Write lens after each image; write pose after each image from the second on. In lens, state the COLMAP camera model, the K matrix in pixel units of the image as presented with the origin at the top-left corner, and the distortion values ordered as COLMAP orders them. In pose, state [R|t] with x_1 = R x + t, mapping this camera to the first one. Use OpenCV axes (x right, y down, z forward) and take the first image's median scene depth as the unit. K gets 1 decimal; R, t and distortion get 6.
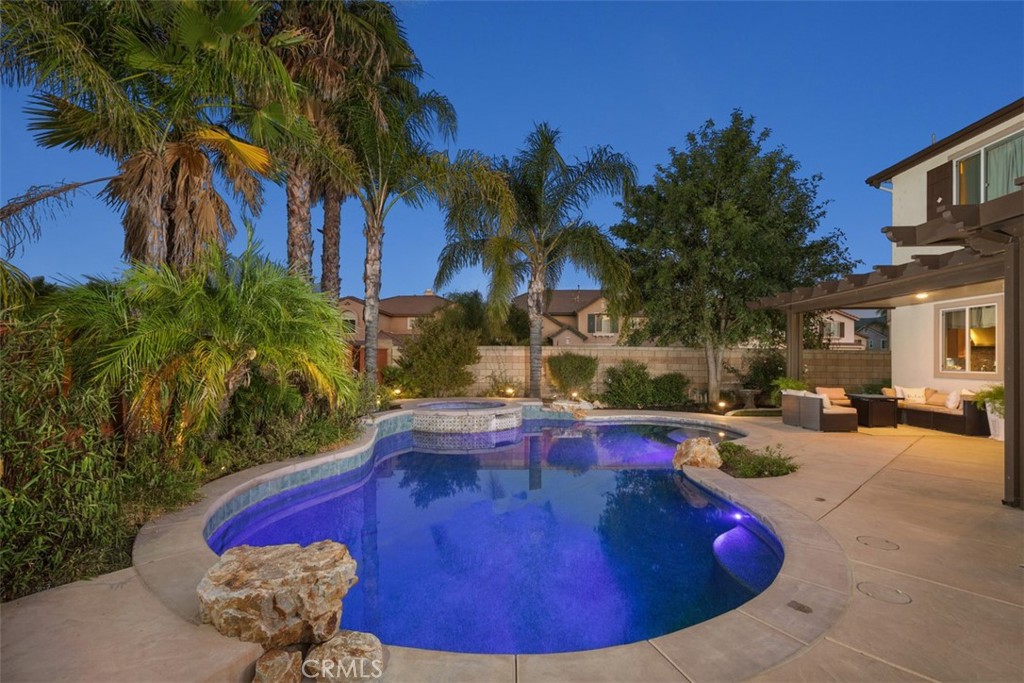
lens RADIAL K [[461.3, 0, 498.8], [0, 461.3, 356.5], [0, 0, 1]] dist [0.004323, 0.000013]
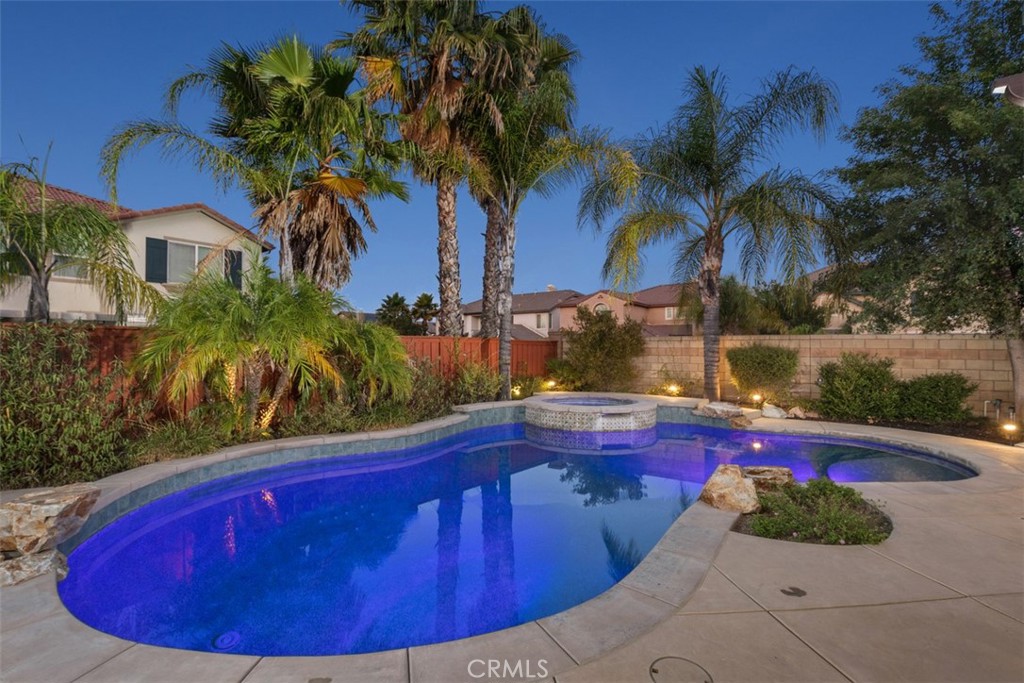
lens RADIAL K [[467.1, 0, 512.0], [0, 467.1, 341.5], [0, 0, 1]] dist [0.003483, 0.000360]
pose [[0.823727, -0.009177, -0.566912, 0.309868], [0.000248, 0.999875, -0.015825, 0.000934], [0.566986, 0.012894, 0.823626, 0.128874]]
